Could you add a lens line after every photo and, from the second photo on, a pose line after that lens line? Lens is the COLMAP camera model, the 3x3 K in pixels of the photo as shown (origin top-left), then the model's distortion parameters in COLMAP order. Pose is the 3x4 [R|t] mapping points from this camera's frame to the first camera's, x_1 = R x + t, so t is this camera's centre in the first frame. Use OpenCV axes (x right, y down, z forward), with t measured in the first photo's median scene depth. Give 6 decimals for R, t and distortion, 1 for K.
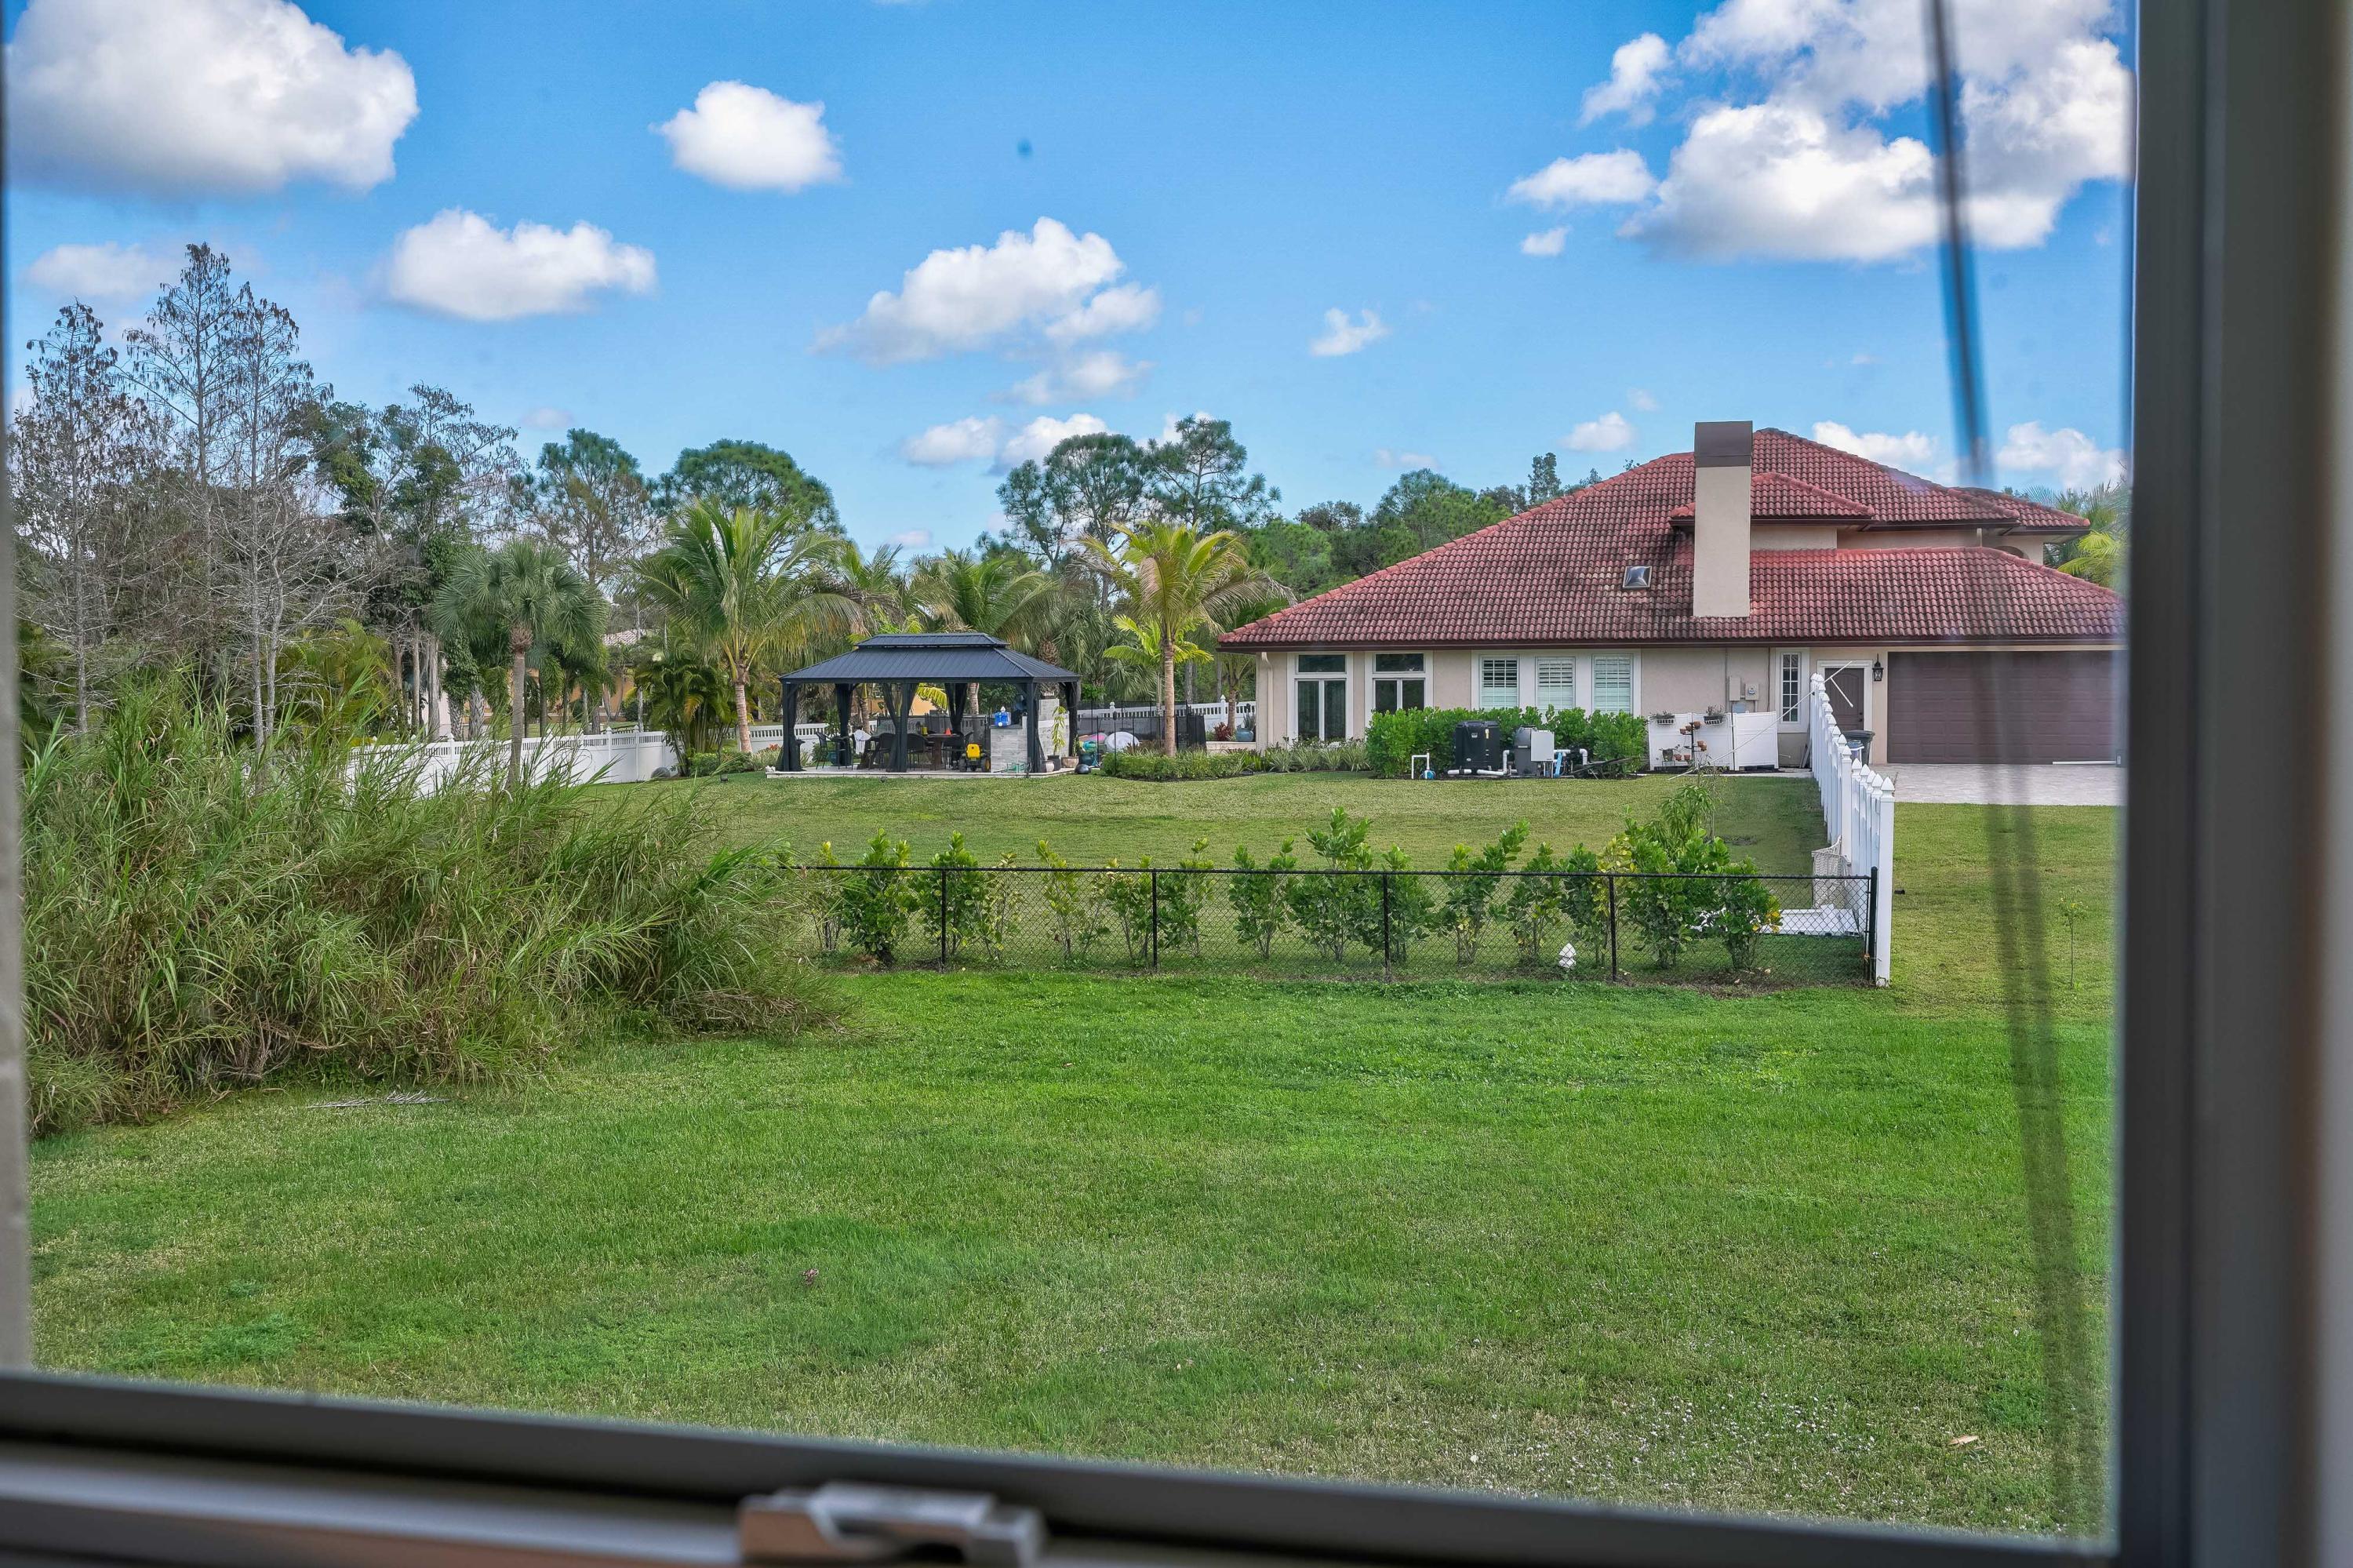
lens RADIAL K [[2277.6, 0, 1176.3], [0, 2277.6, 790.2], [0, 0, 1]] dist [0.016568, 0.000000]
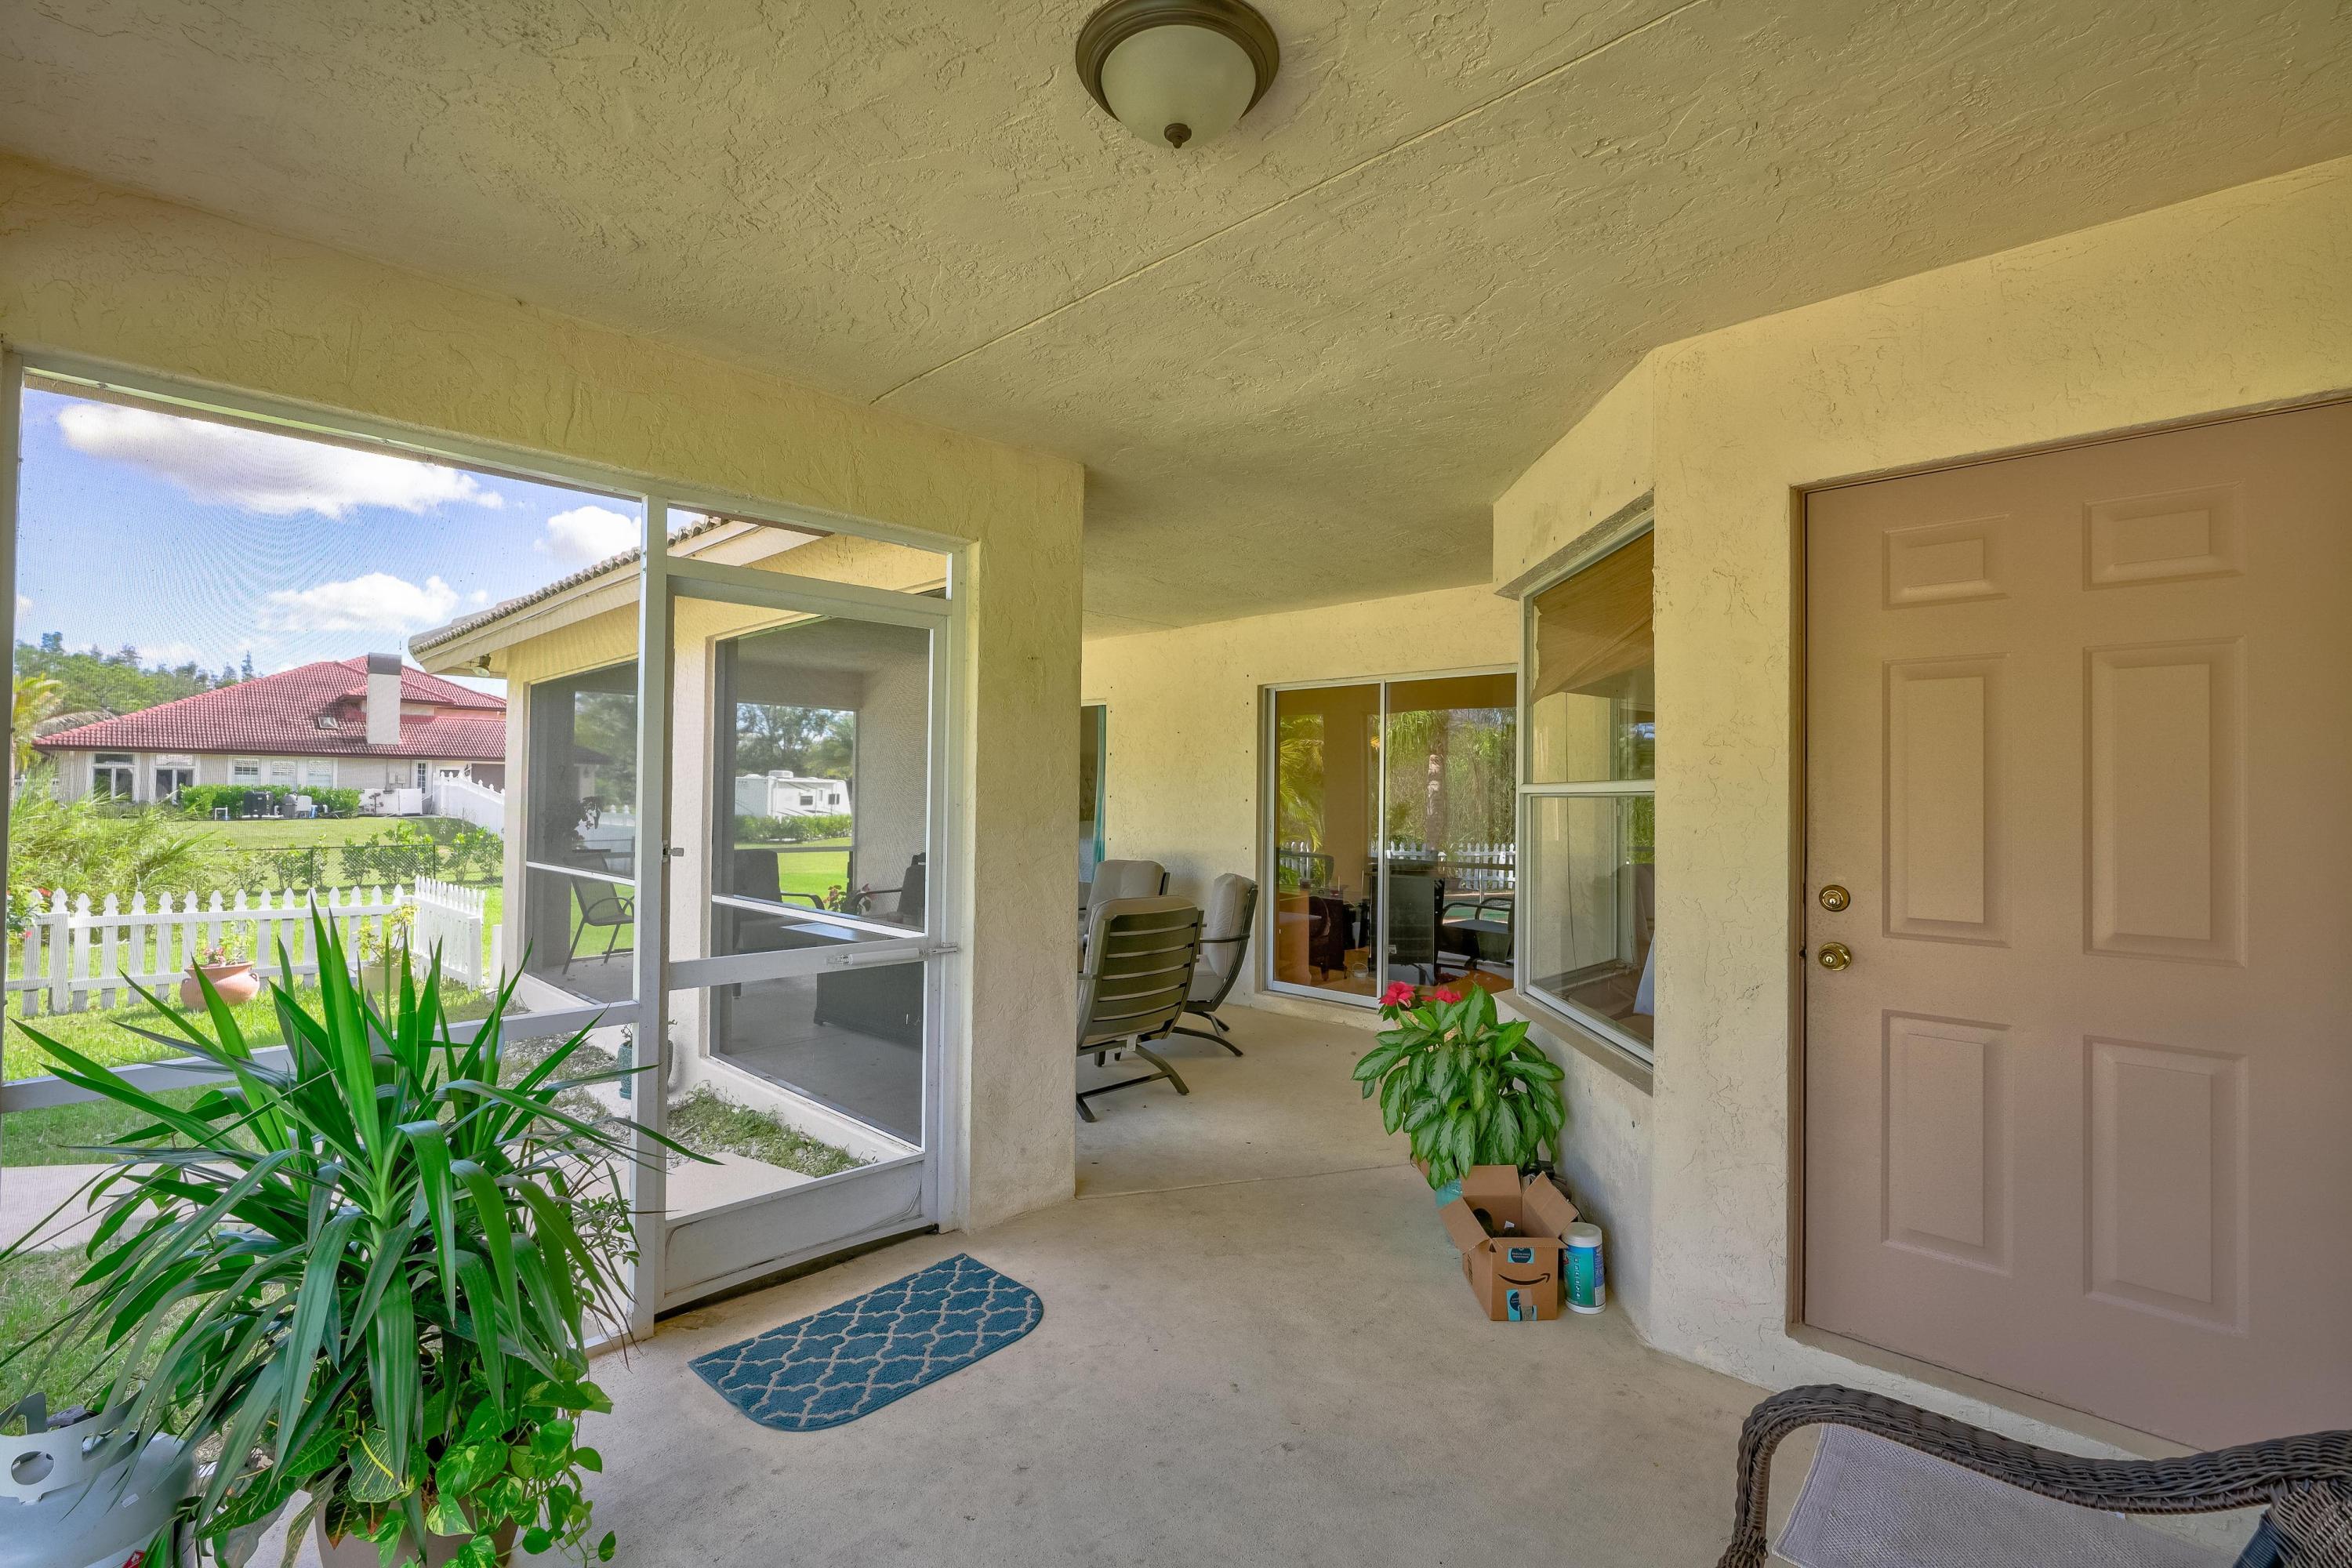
lens RADIAL K [[1051.3, 0, 1167.5], [0, 1051.3, 785.2], [0, 0, 1]] dist [-0.003379, 0.000170]
pose [[0.501620, 0.014767, 0.864962, -0.233333], [0.026505, 0.999123, -0.032428, 0.013870], [-0.864682, 0.039192, 0.500788, -0.127090]]
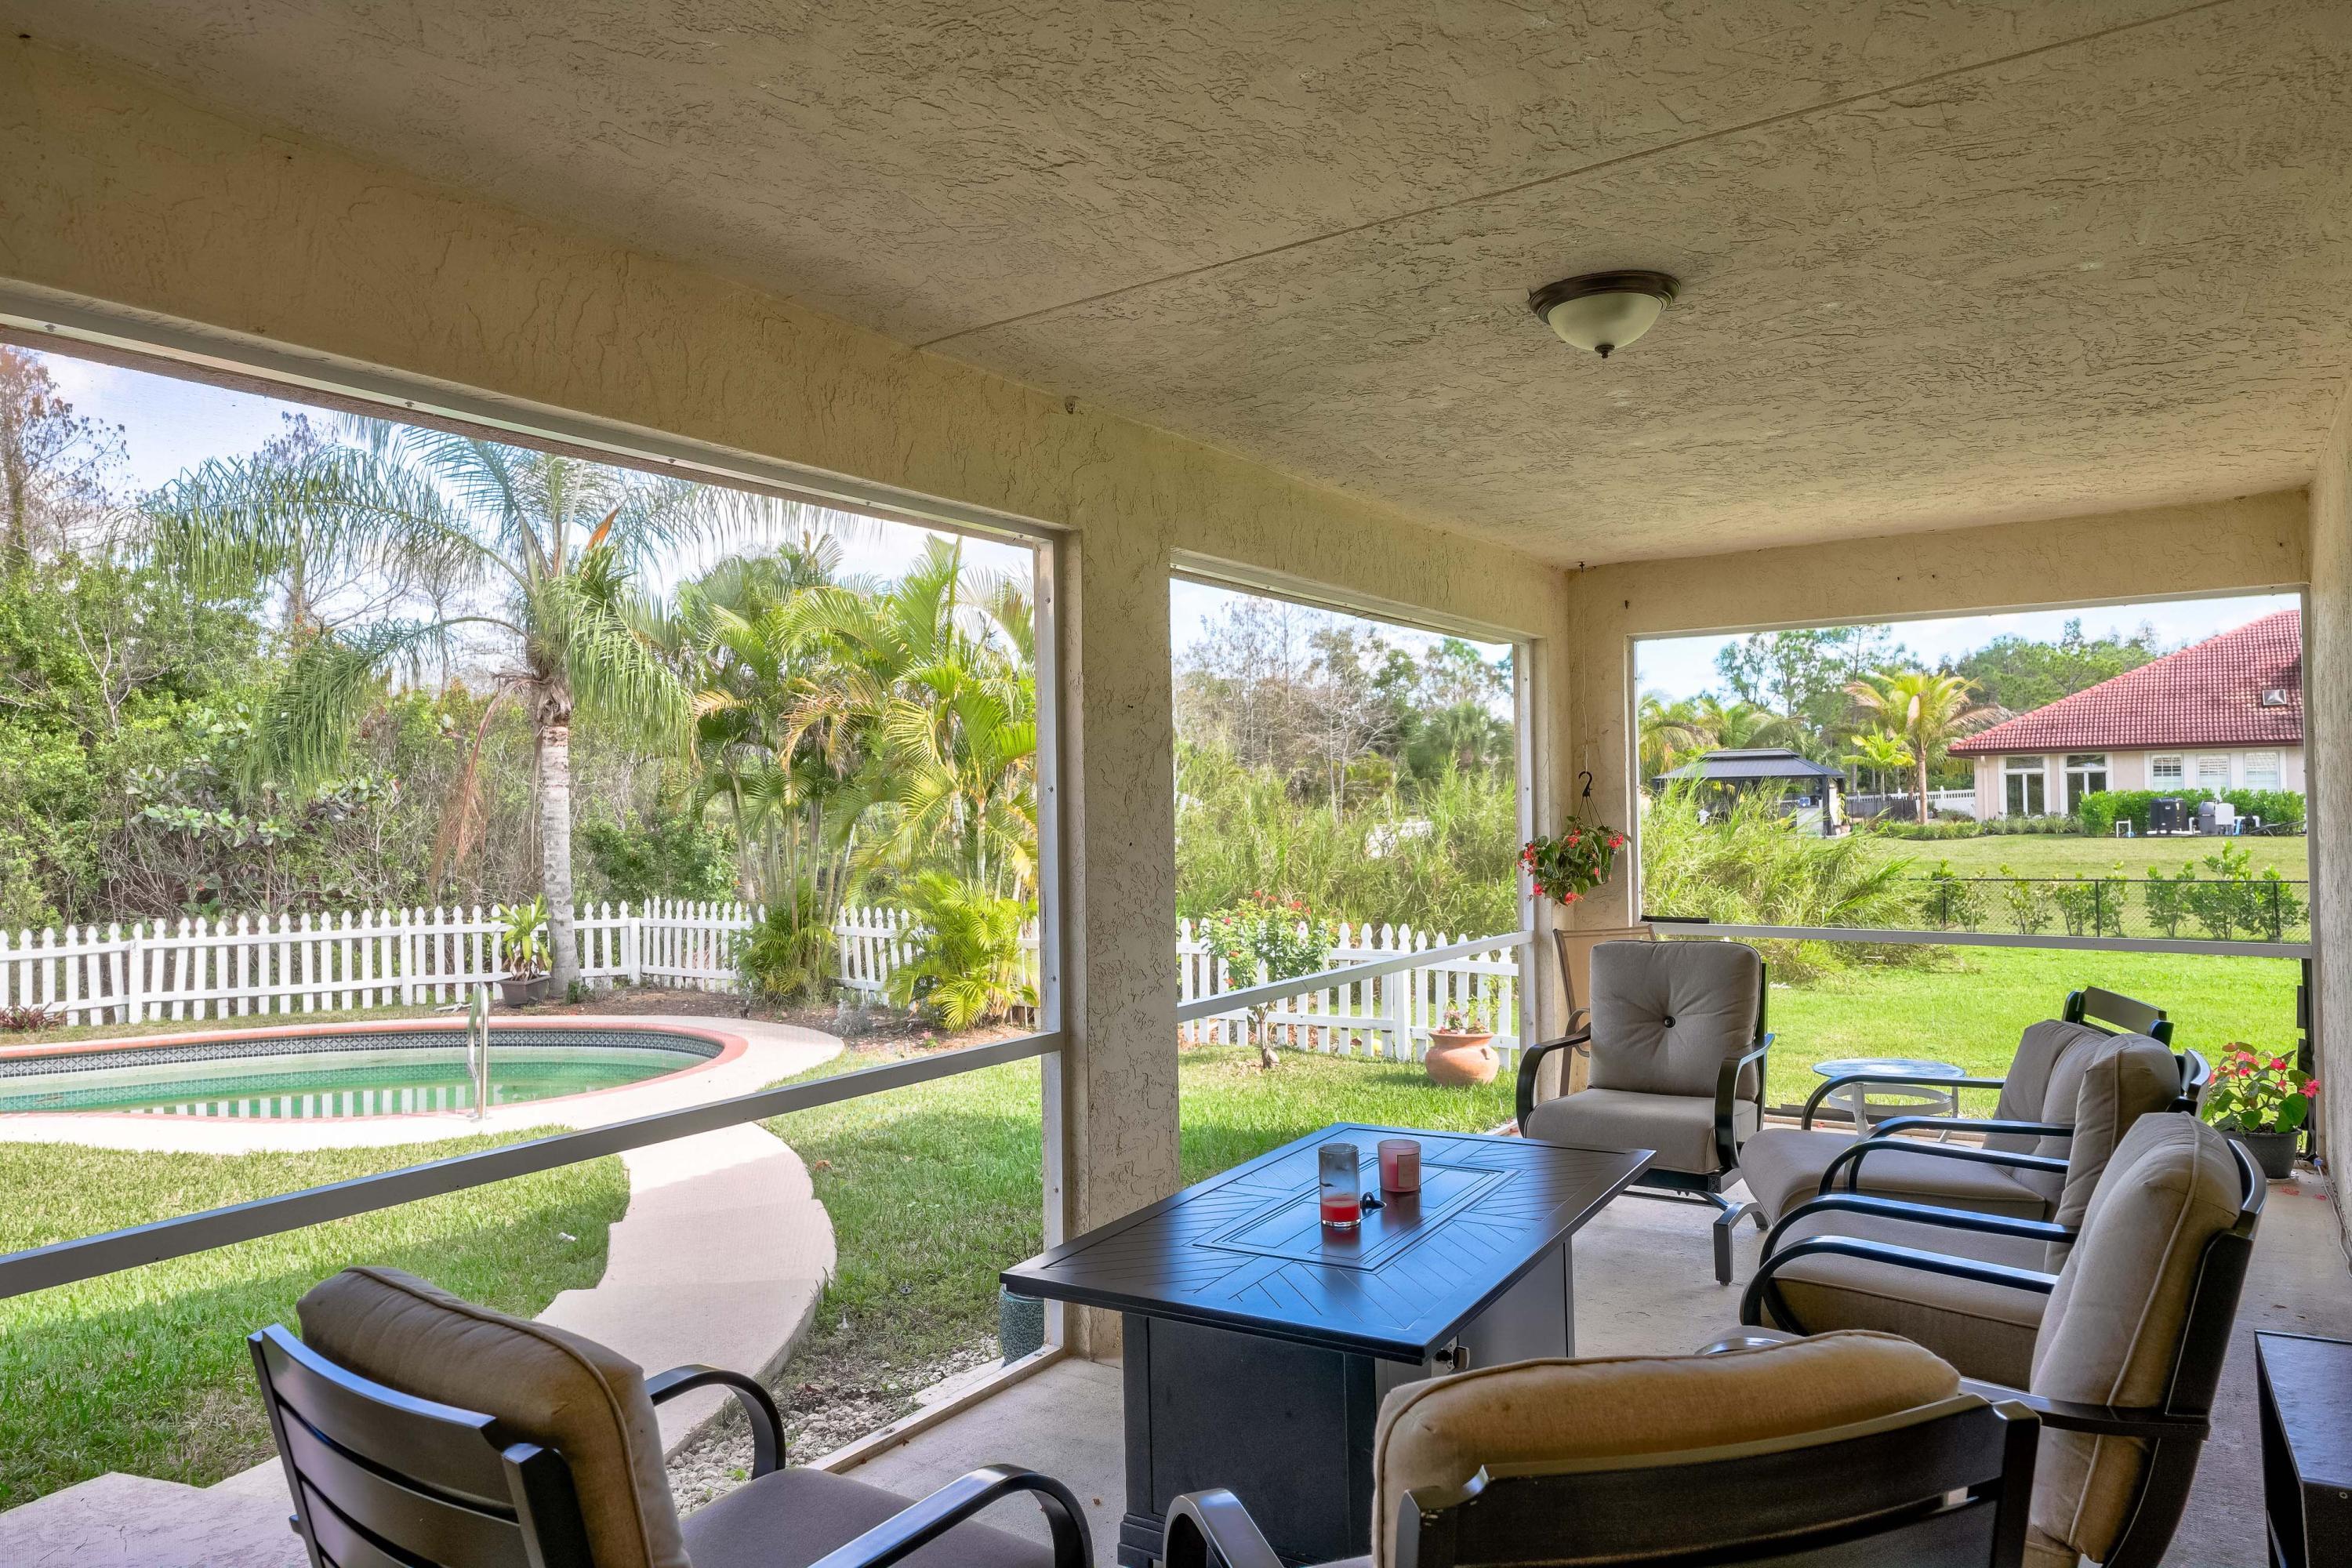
lens RADIAL K [[1470.2, 0, 1170.8], [0, 1470.2, 781.1], [0, 0, 1]] dist [-0.007905, 0.000732]
pose [[0.936132, -0.017641, -0.351207, -0.124091], [-0.002032, 0.998453, -0.055568, 0.011543], [0.351644, 0.052733, 0.934647, -0.101756]]
